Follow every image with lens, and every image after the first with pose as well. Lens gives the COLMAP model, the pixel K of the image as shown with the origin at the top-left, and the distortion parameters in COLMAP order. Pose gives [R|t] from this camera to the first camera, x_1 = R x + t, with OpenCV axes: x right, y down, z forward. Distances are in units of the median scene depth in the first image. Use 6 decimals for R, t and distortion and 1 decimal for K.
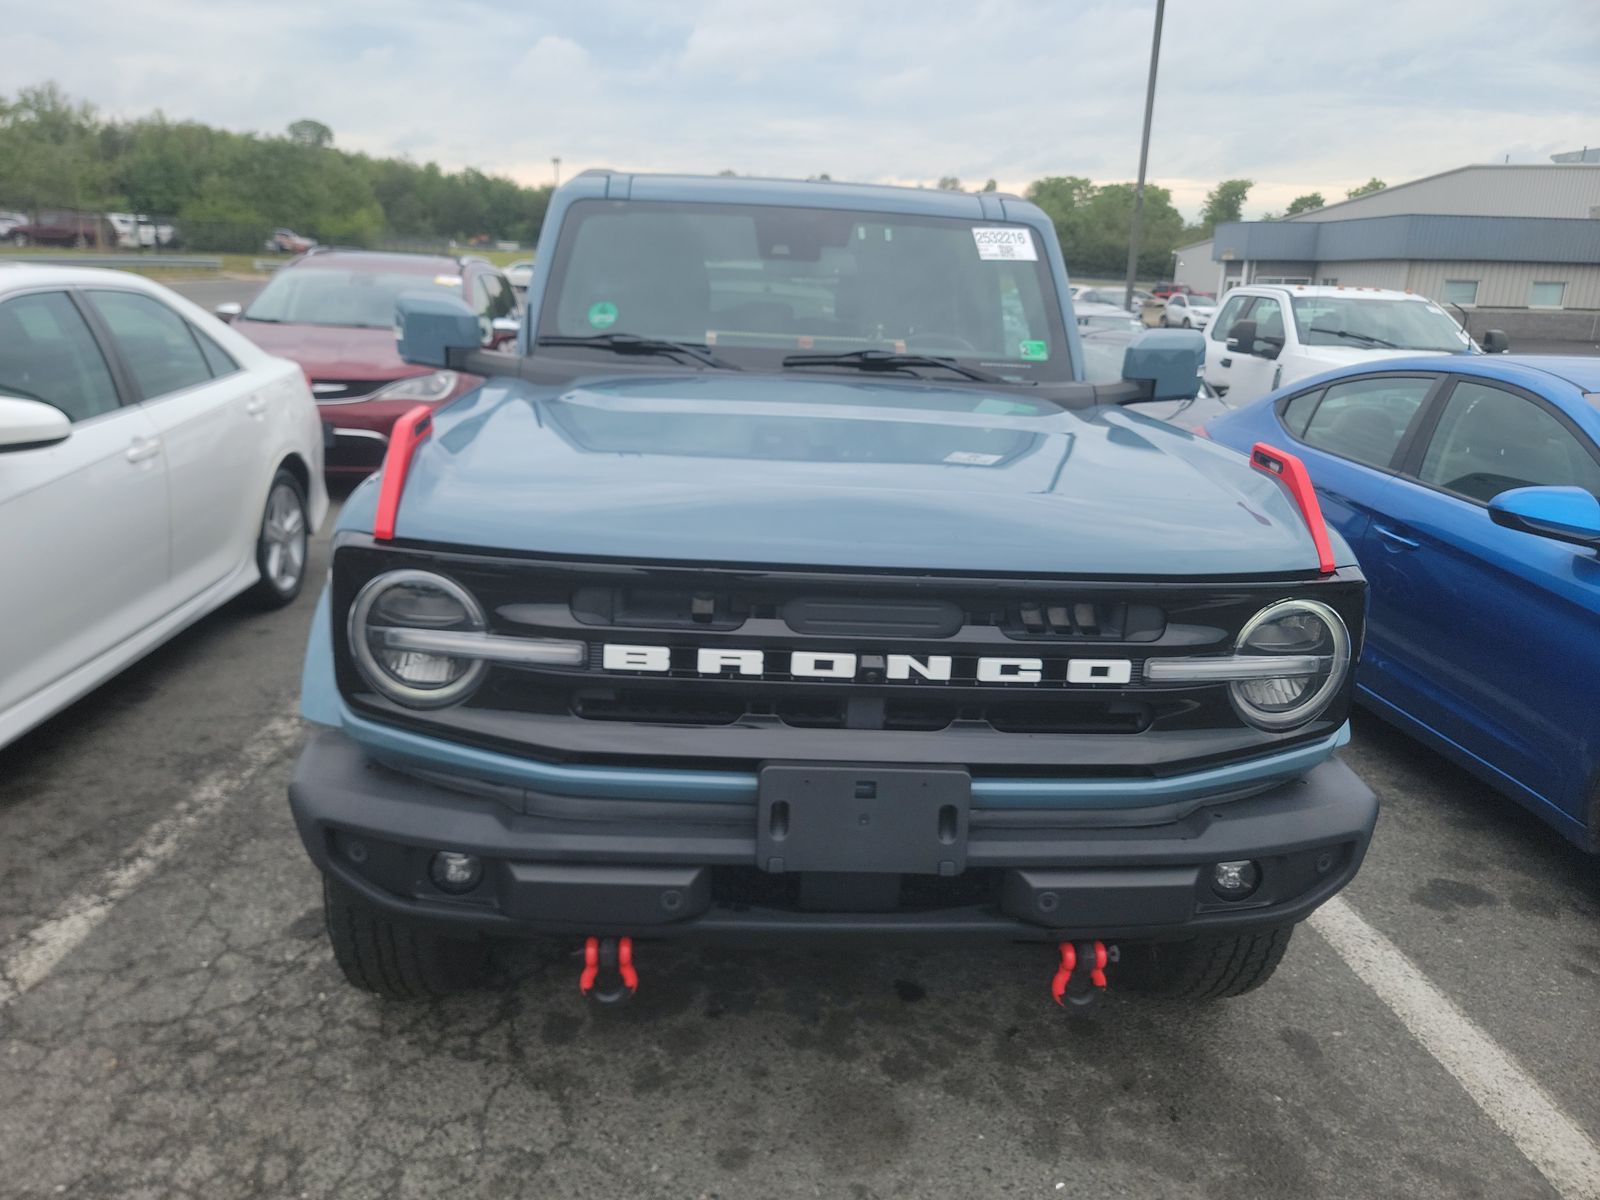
lens RADIAL K [[1131.8, 0, 780.5], [0, 1131.8, 599.1], [0, 0, 1]] dist [0.027050, -0.000622]
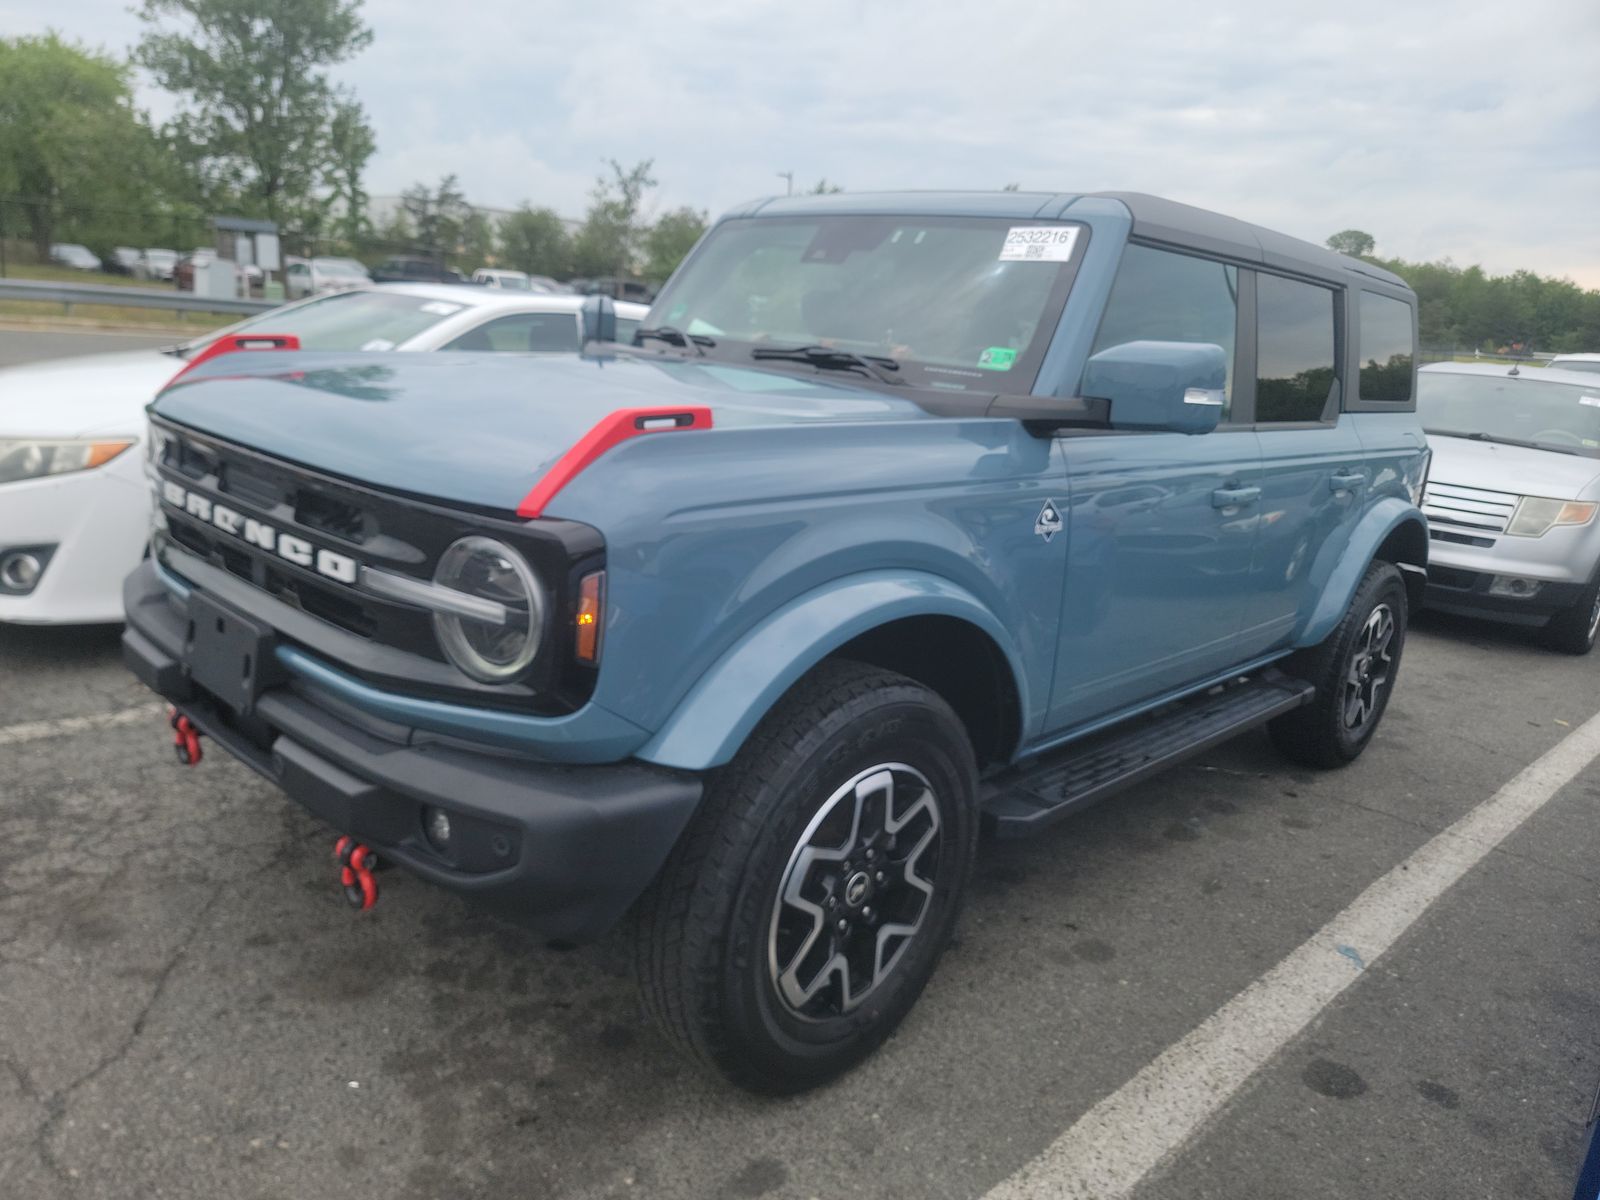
lens RADIAL K [[1131.8, 0, 780.5], [0, 1131.8, 599.1], [0, 0, 1]] dist [0.027050, -0.000622]
pose [[0.680910, 0.183901, -0.708901, 1.084355], [-0.245511, 0.969268, 0.015628, -0.020492], [0.689989, 0.163402, 0.705134, 0.437291]]
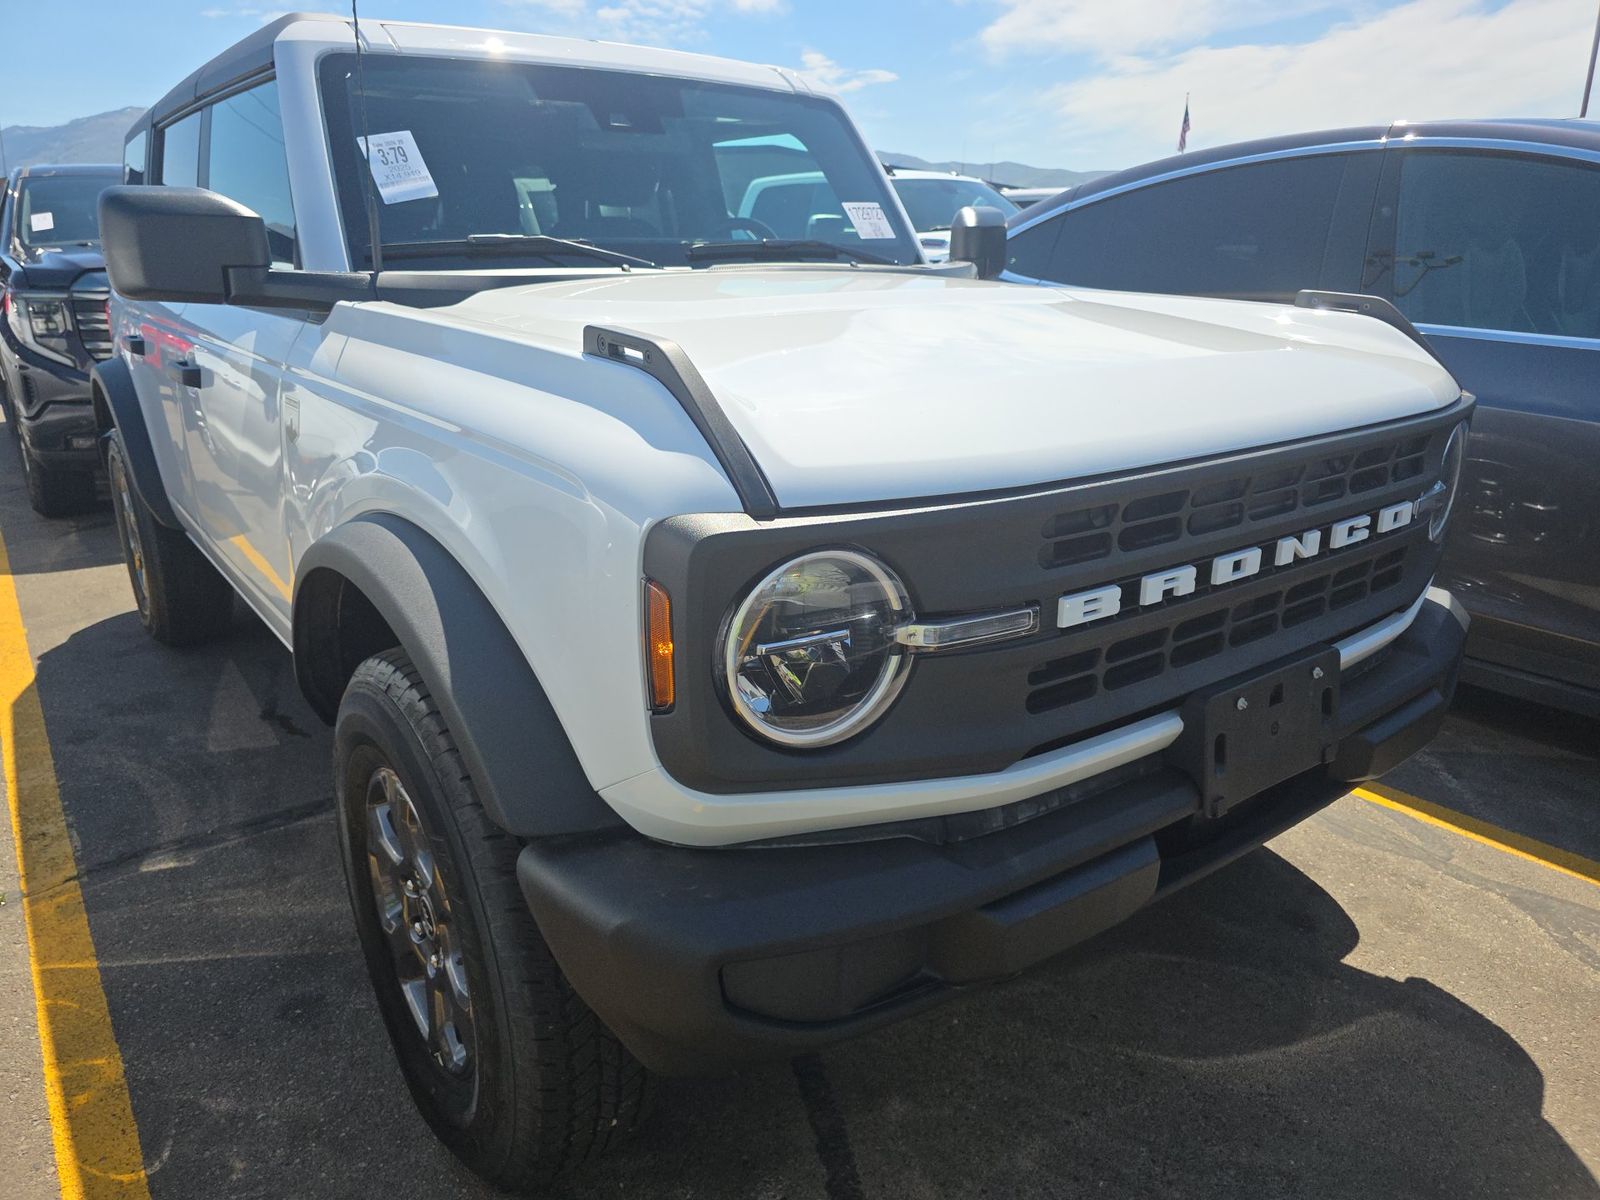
lens RADIAL K [[1094.7, 0, 800.0], [0, 1094.7, 600.0], [0, 0, 1]] dist [0.002057, 0.000122]
pose [[0.828044, -0.219361, 0.515968, -0.532385], [0.184115, 0.975636, 0.119313, -0.060785], [-0.529570, -0.003799, 0.848258, 0.375562]]
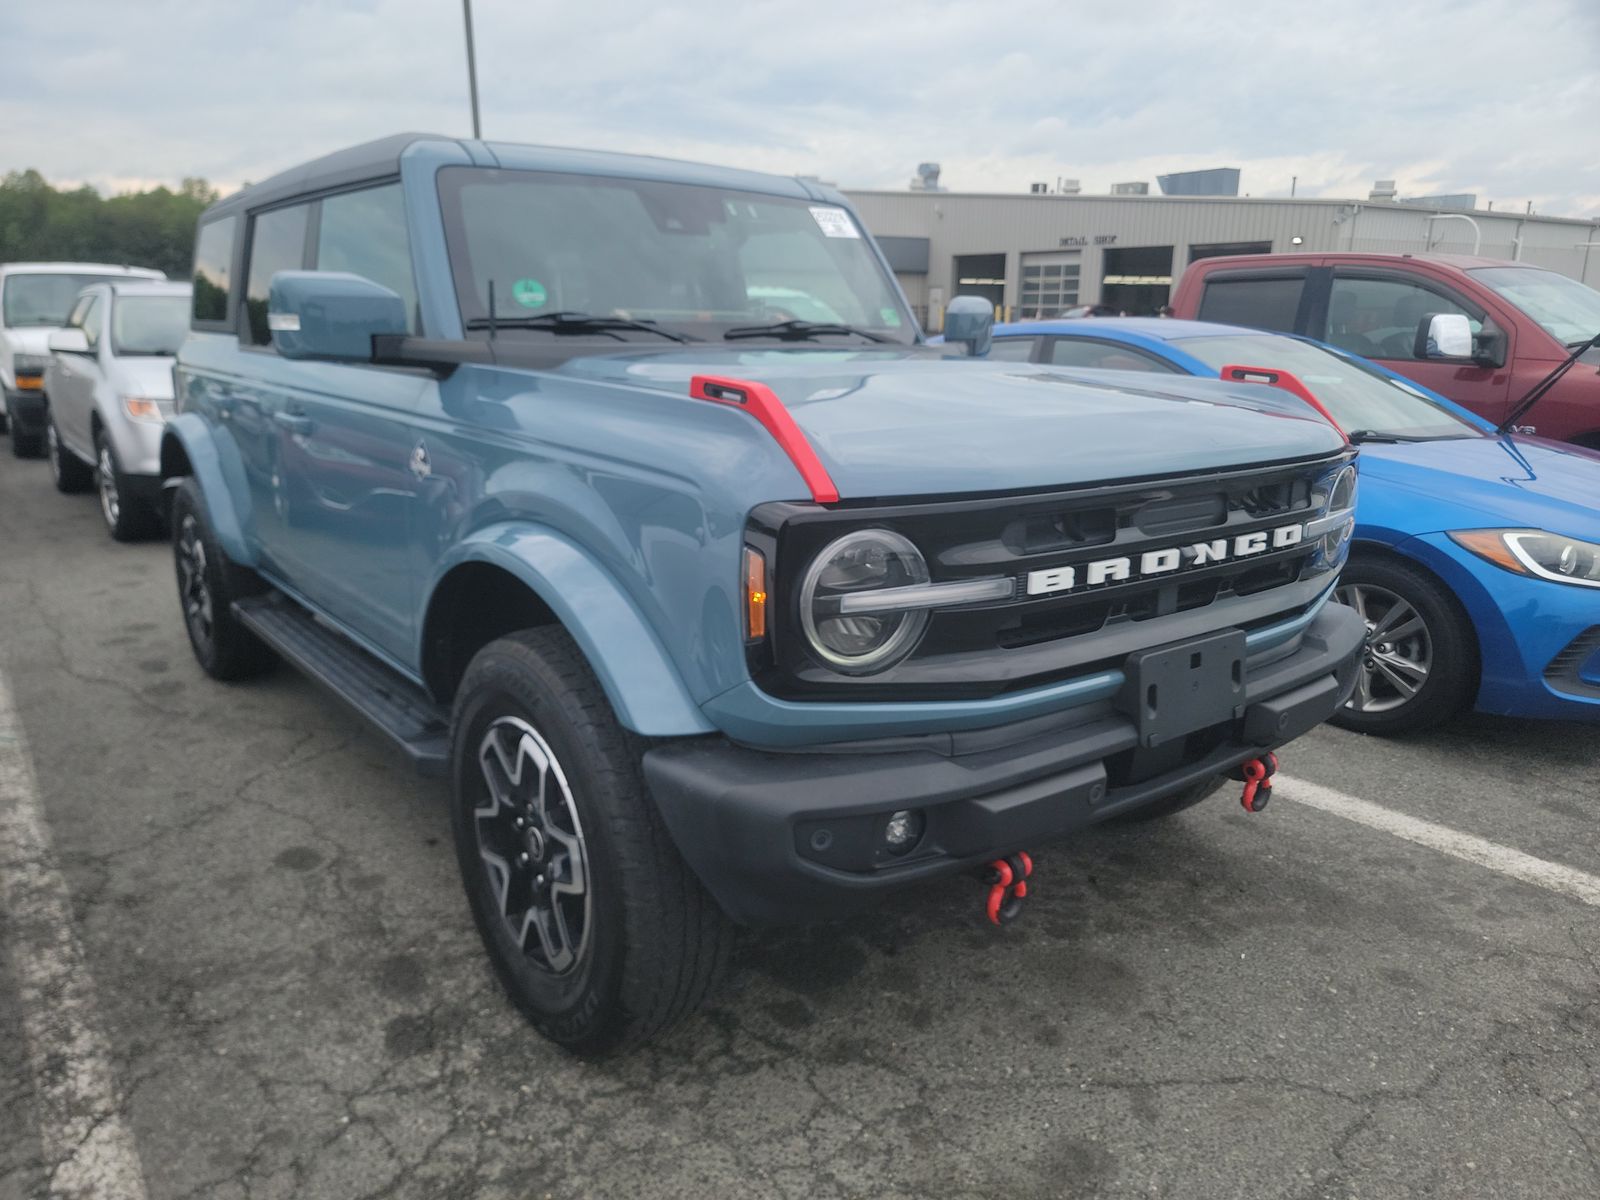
lens RADIAL K [[1138.6, 0, 806.3], [0, 1138.6, 605.0], [0, 0, 1]] dist [0.023016, -0.003225]
pose [[0.818377, -0.172872, 0.548064, -0.729907], [0.173560, 0.983499, 0.051055, -0.016942], [-0.547846, 0.053340, 0.834877, 0.173148]]
